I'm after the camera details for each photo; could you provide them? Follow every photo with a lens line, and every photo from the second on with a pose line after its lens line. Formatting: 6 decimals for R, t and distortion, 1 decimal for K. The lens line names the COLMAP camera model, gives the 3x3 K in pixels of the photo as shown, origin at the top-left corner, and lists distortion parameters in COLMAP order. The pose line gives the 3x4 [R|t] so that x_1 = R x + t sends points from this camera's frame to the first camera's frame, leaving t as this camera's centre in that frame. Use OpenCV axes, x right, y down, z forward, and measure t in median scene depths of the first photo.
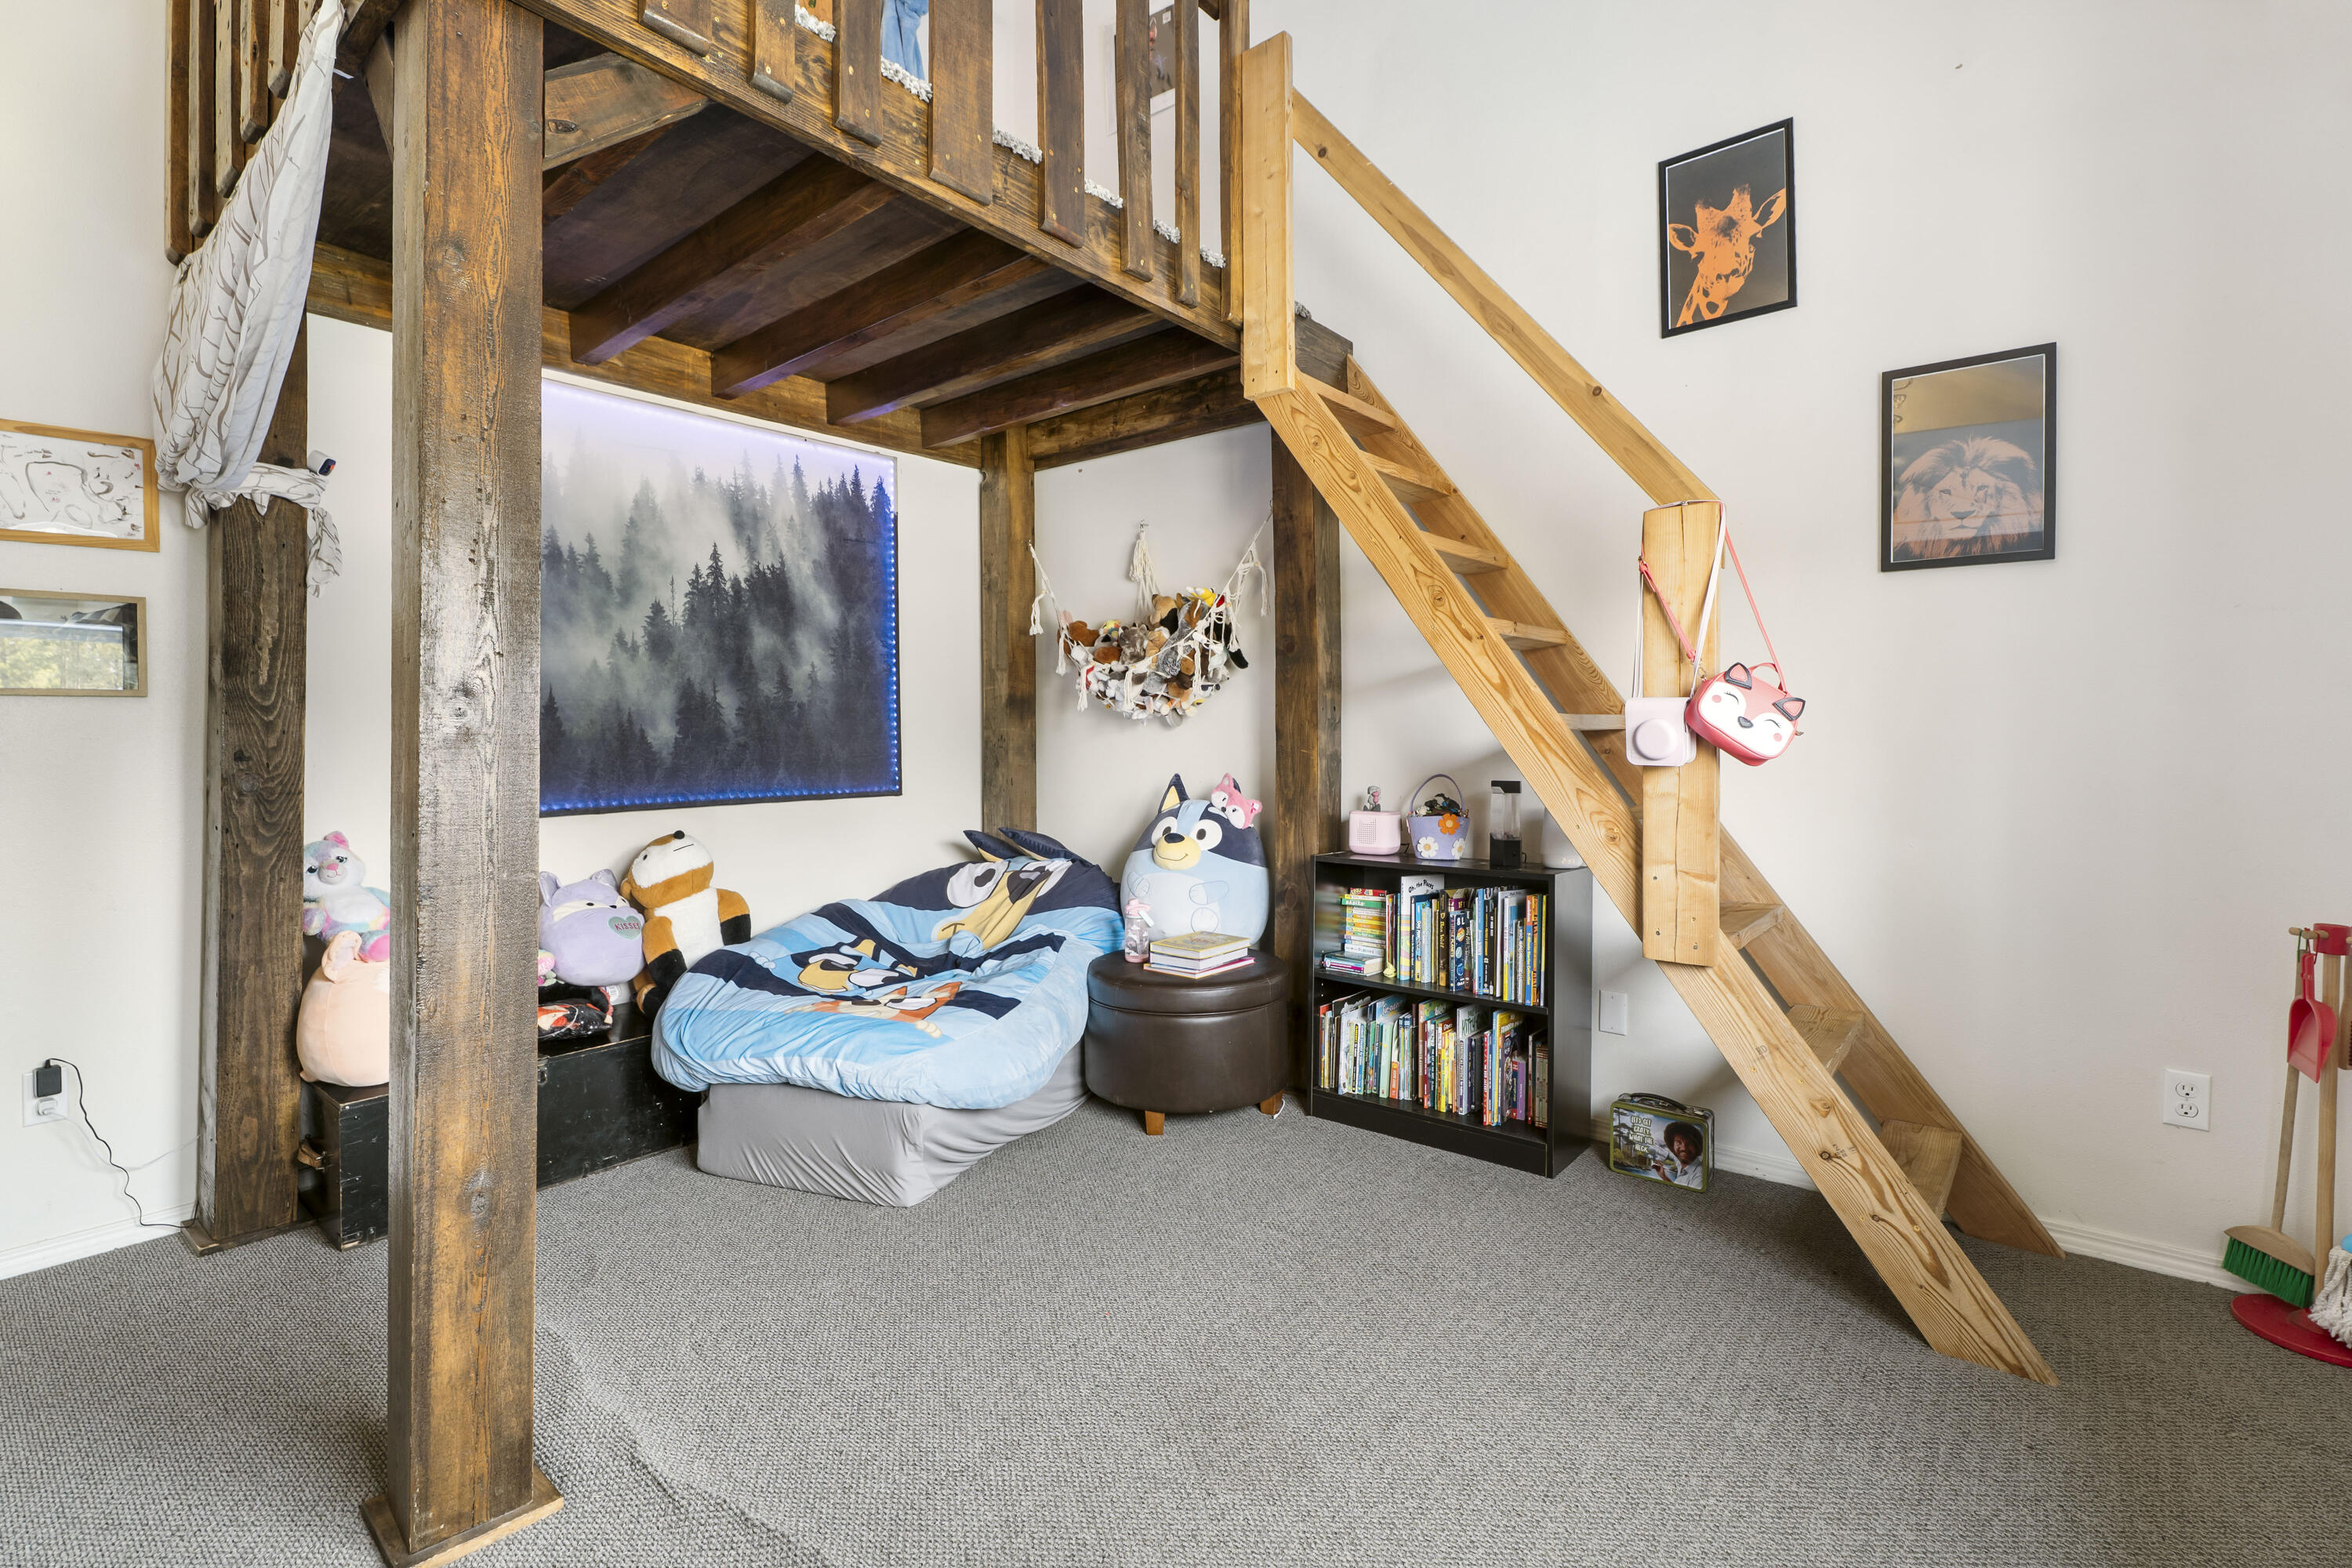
lens RADIAL K [[1053.8, 0, 1149.7], [0, 1053.8, 732.2], [0, 0, 1]] dist [-0.003860, 0.003092]
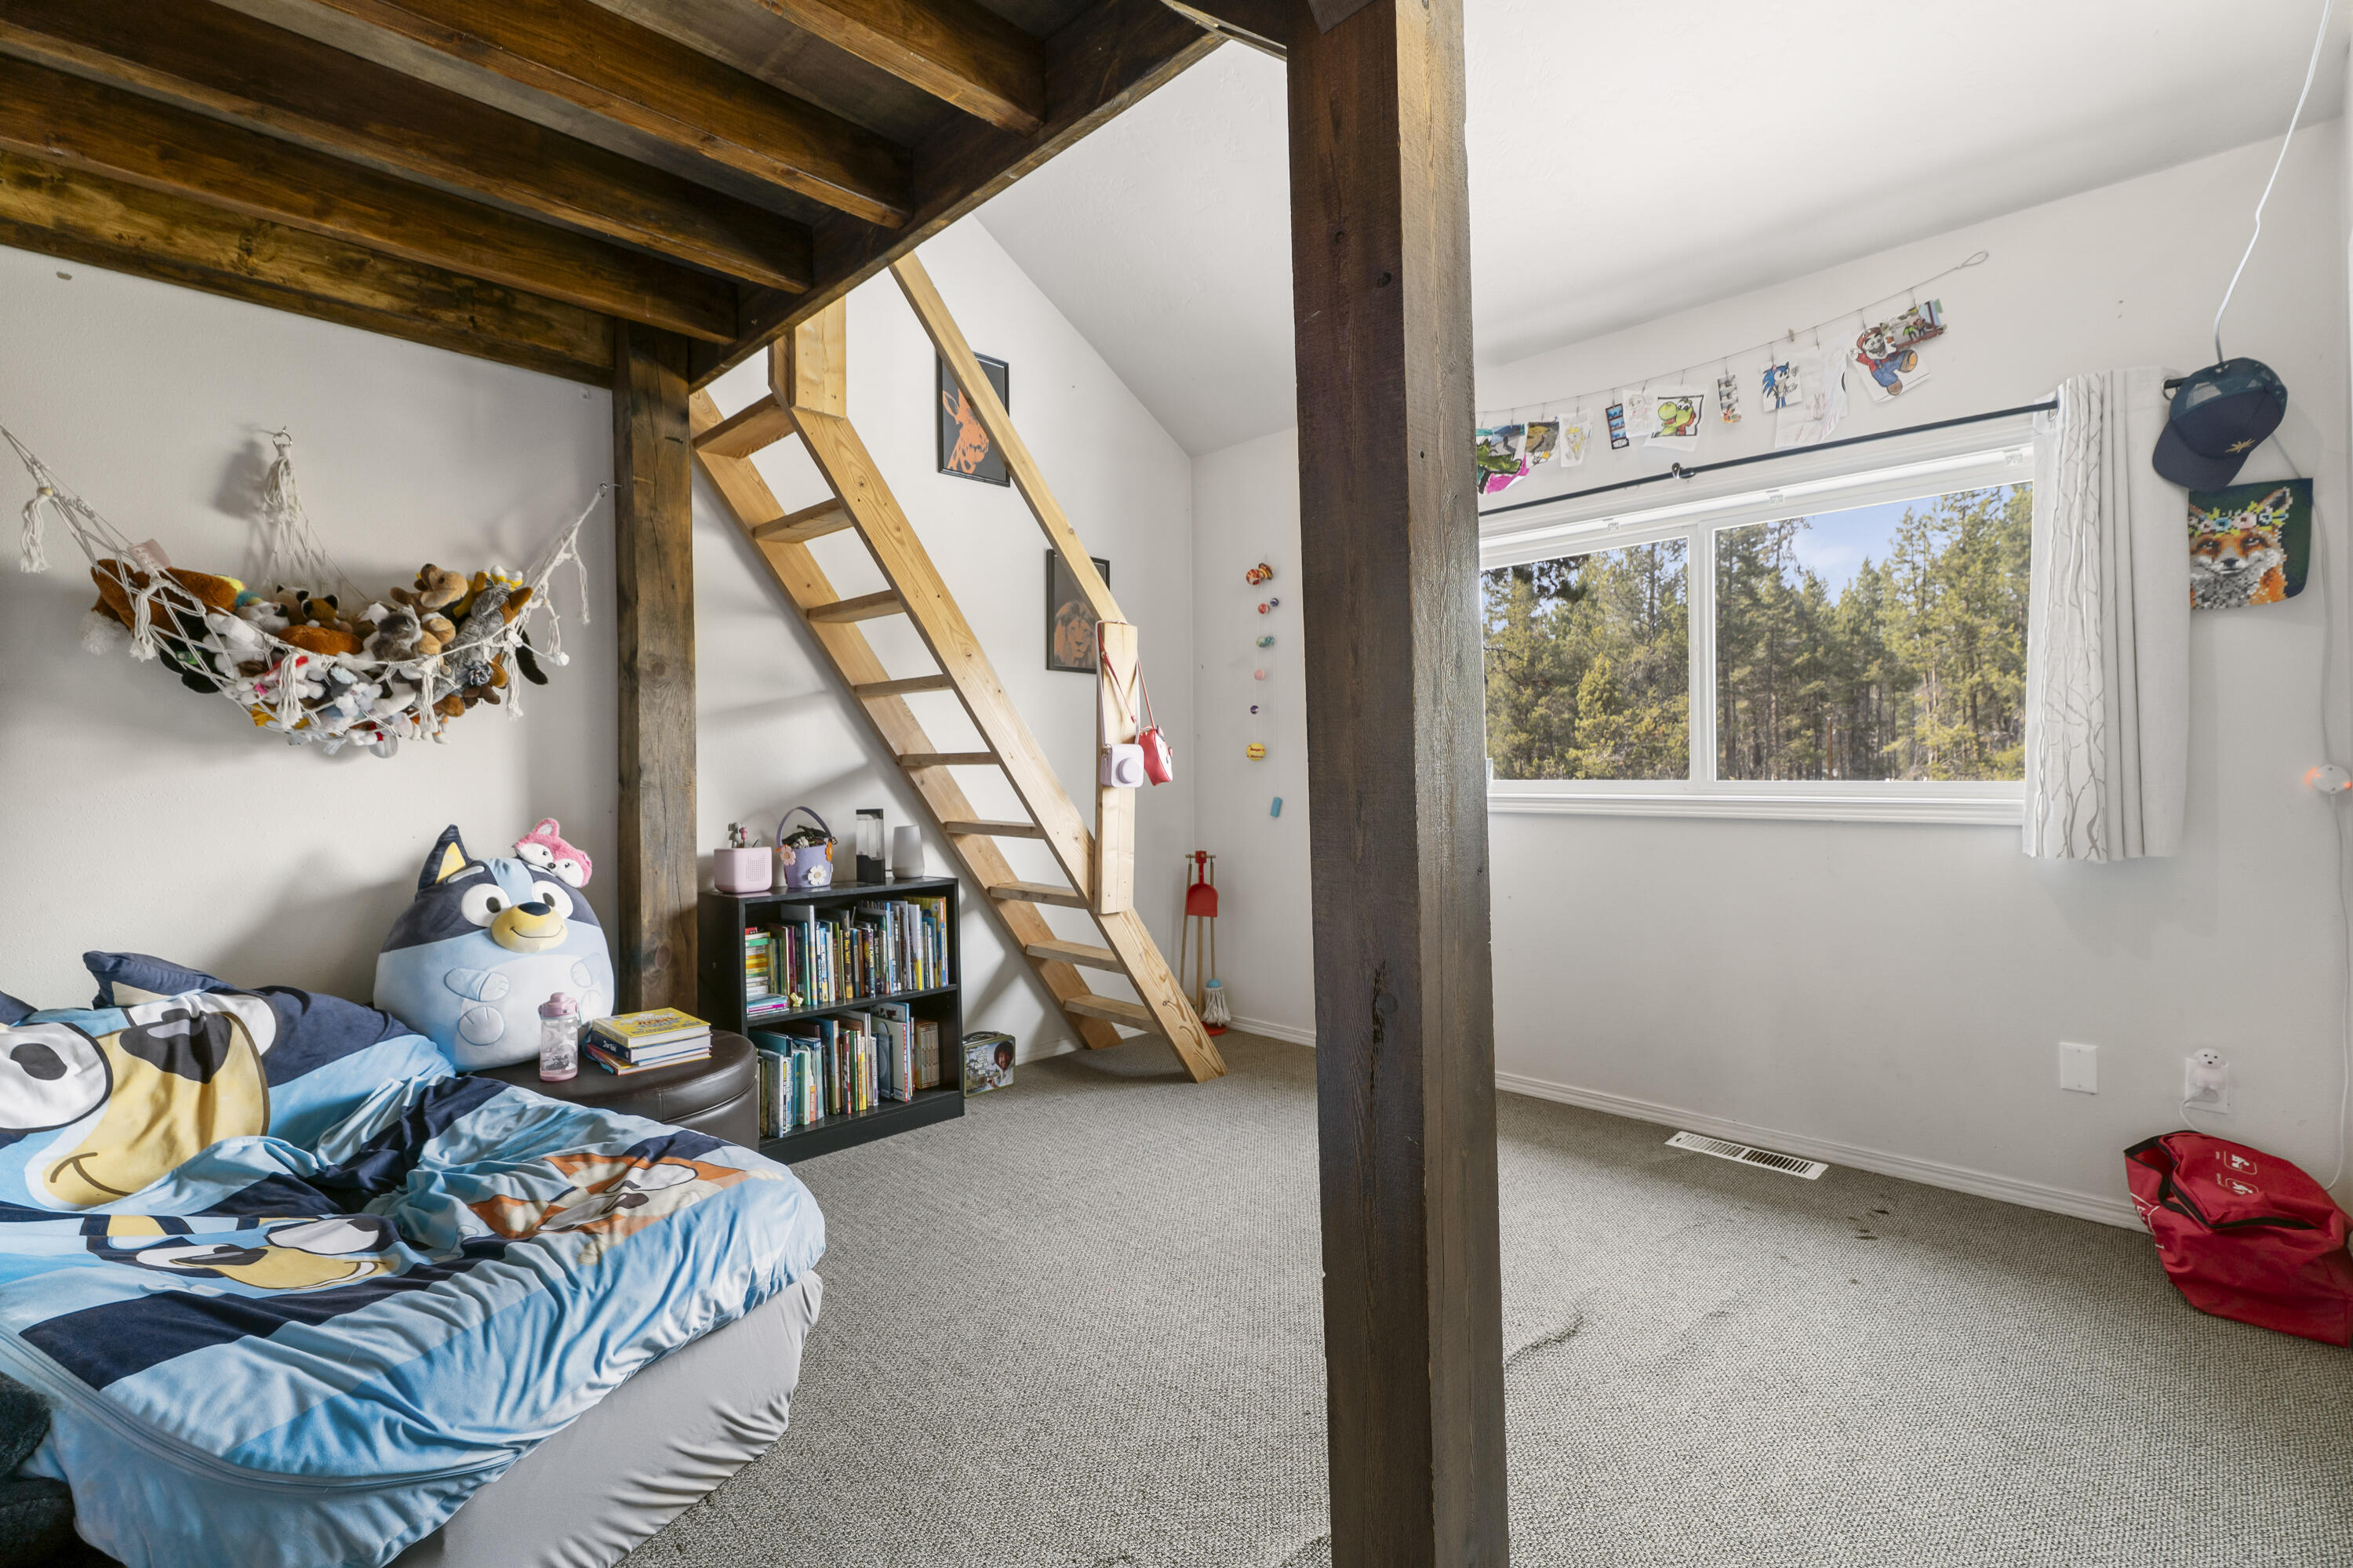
lens RADIAL K [[1054.3, 0, 1173.0], [0, 1054.3, 776.3], [0, 0, 1]] dist [-0.003860, 0.003092]
pose [[0.087204, 0.001299, 0.996190, -0.813906], [0.005126, 0.999985, -0.001753, 0.014459], [-0.996177, 0.005260, 0.087196, 0.588407]]
